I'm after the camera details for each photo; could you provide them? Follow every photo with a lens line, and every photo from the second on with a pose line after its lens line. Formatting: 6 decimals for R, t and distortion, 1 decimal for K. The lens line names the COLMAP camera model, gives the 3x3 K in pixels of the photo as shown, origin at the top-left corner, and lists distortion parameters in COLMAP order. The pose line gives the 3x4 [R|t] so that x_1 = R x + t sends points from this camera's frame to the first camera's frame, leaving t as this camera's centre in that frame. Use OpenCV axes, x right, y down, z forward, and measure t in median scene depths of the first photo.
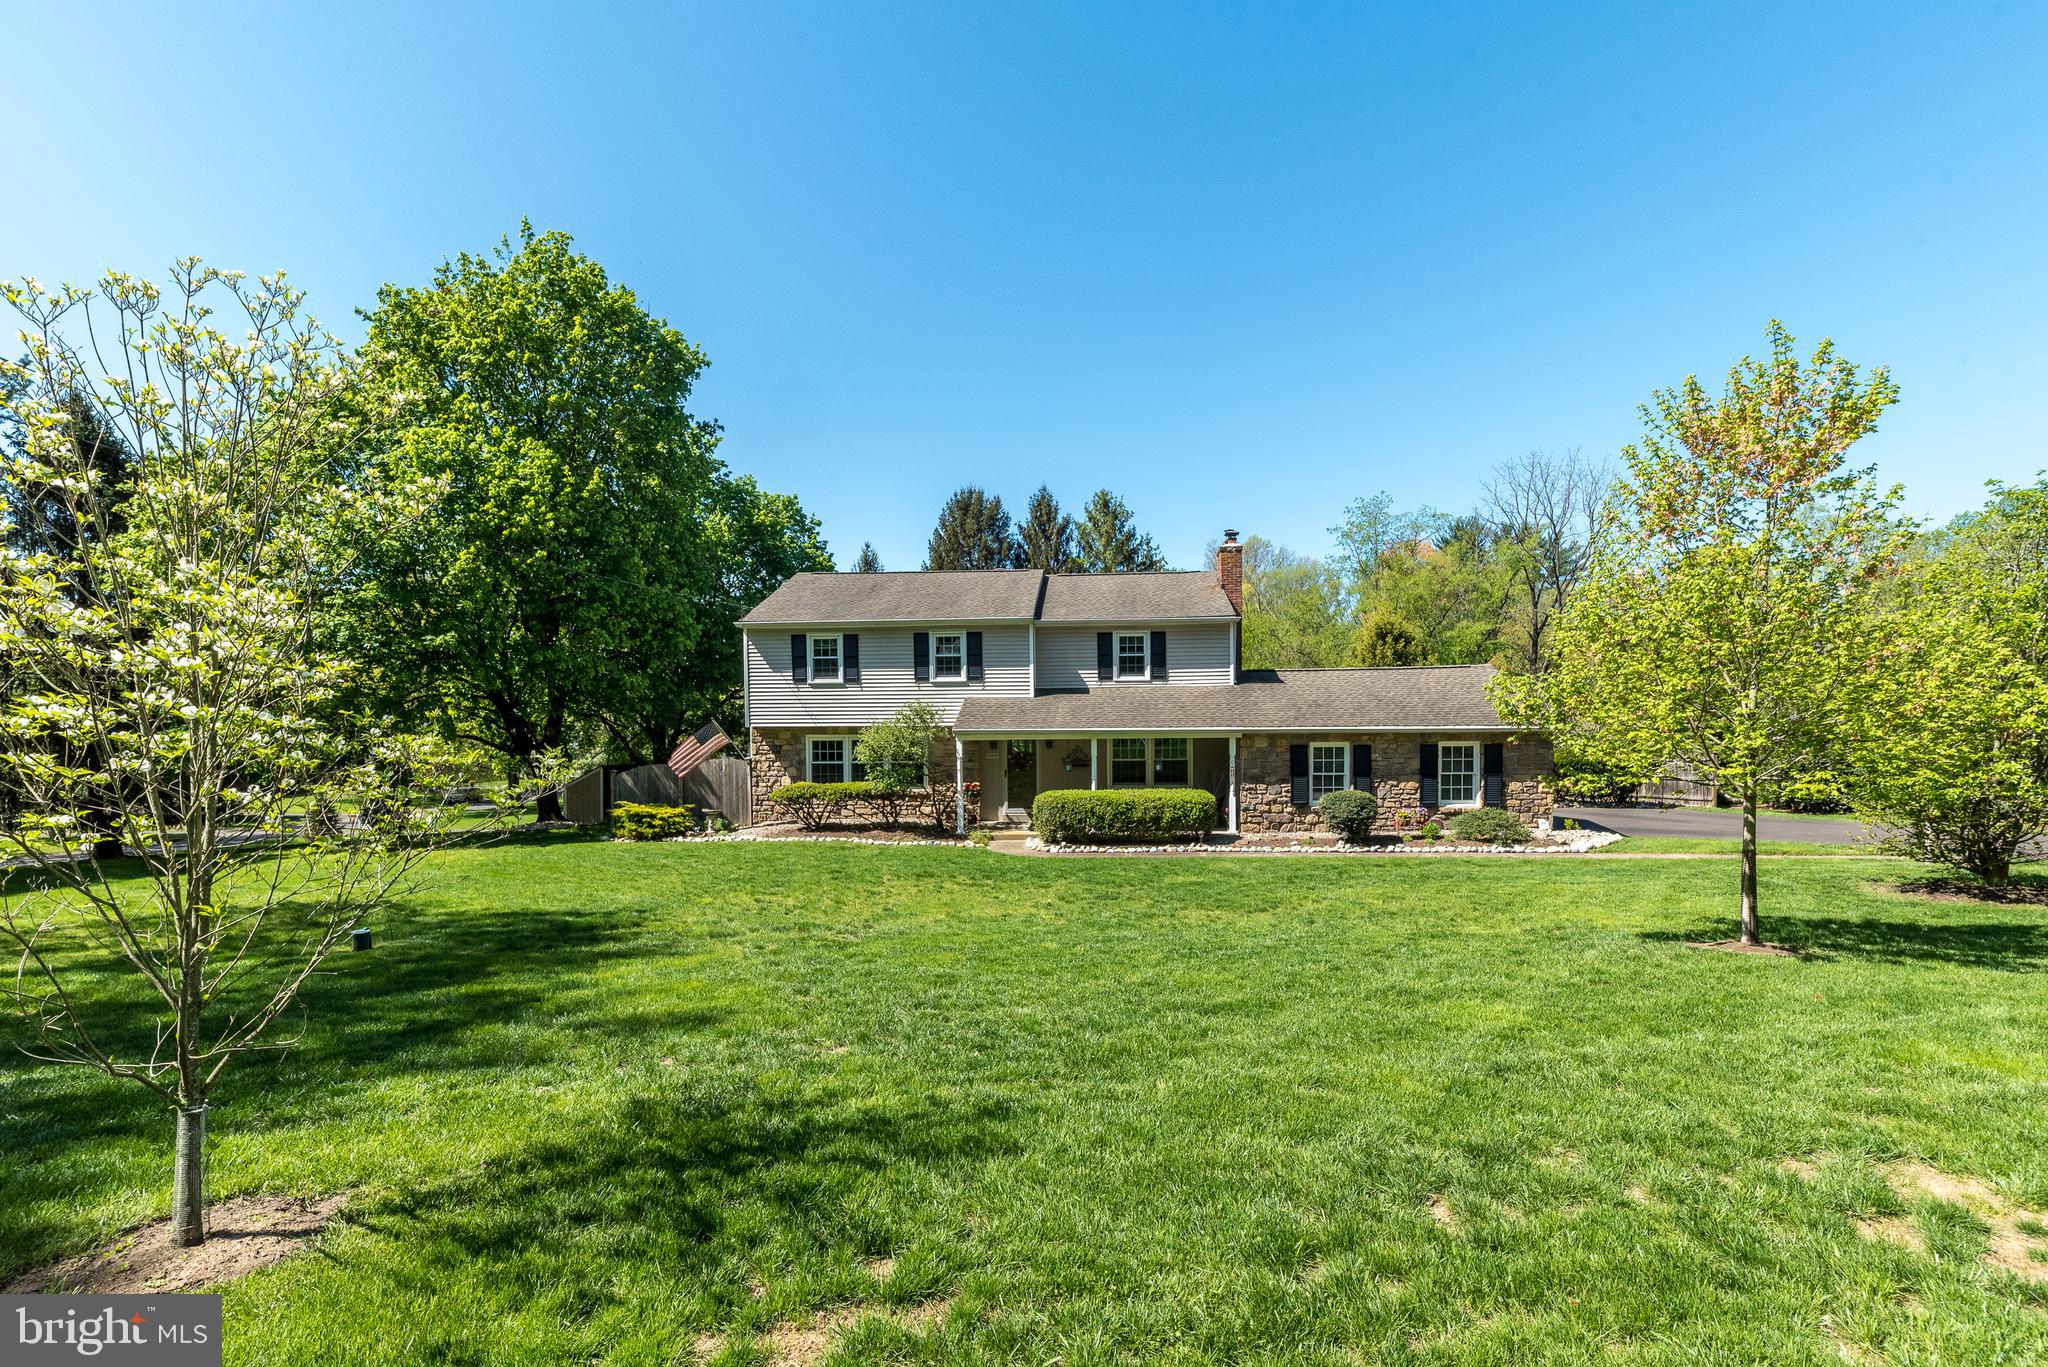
lens RADIAL K [[902.0, 0, 1015.5], [0, 902.0, 685.9], [0, 0, 1]] dist [0.007624, 0.001831]
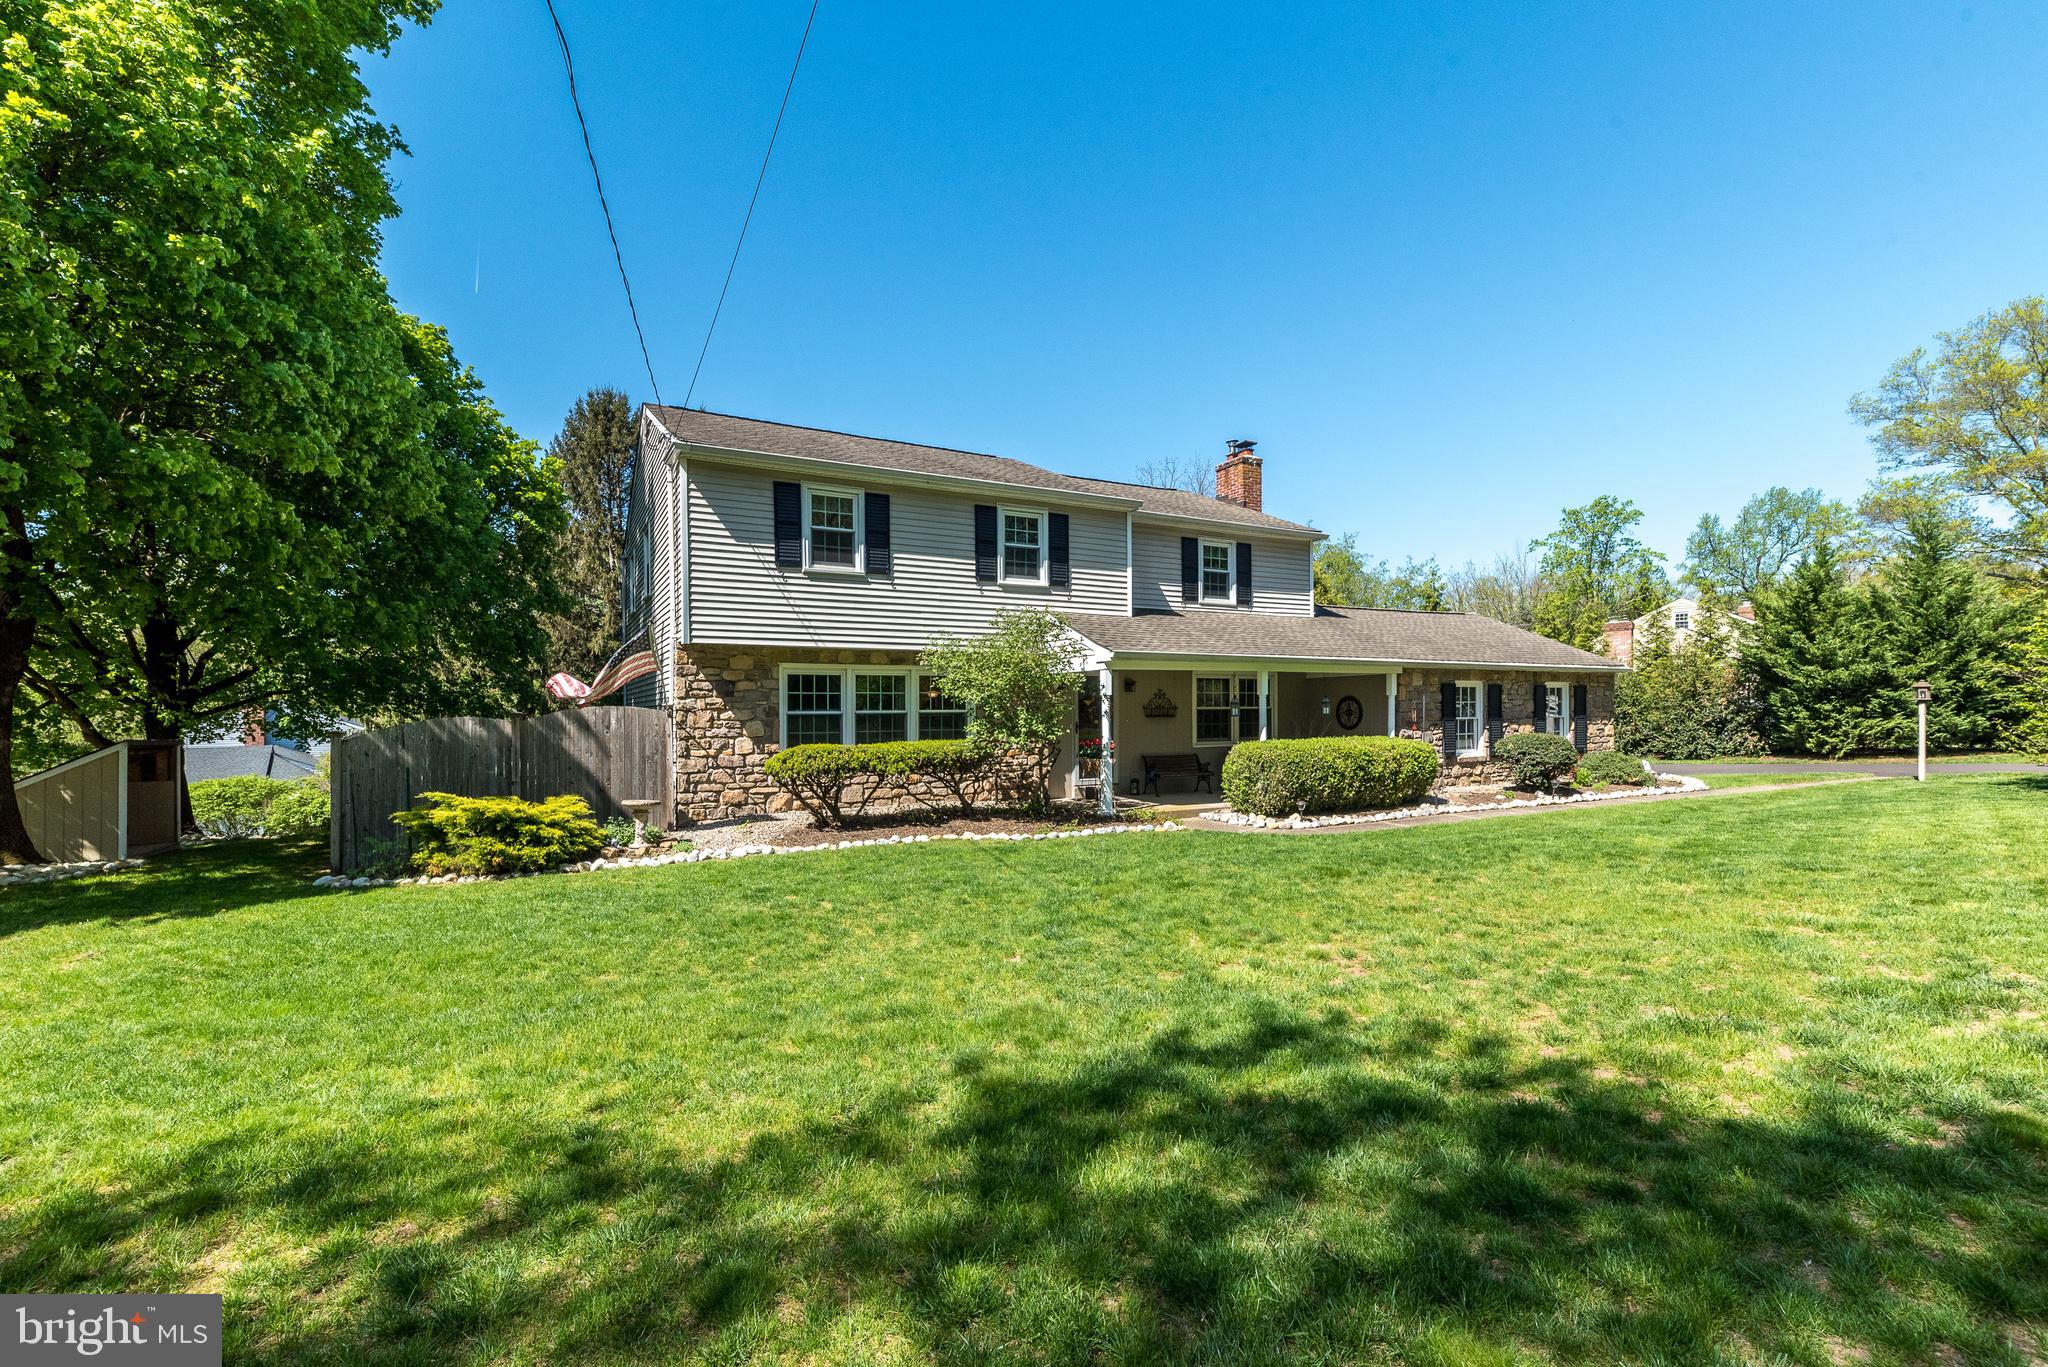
lens RADIAL K [[902.0, 0, 1016.8], [0, 902.0, 669.5], [0, 0, 1]] dist [0.007624, 0.001831]
pose [[0.836842, 0.028919, 0.546680, -0.433730], [-0.017058, 0.999496, -0.026760, 0.073840], [-0.547179, 0.013068, 0.836914, 0.465419]]
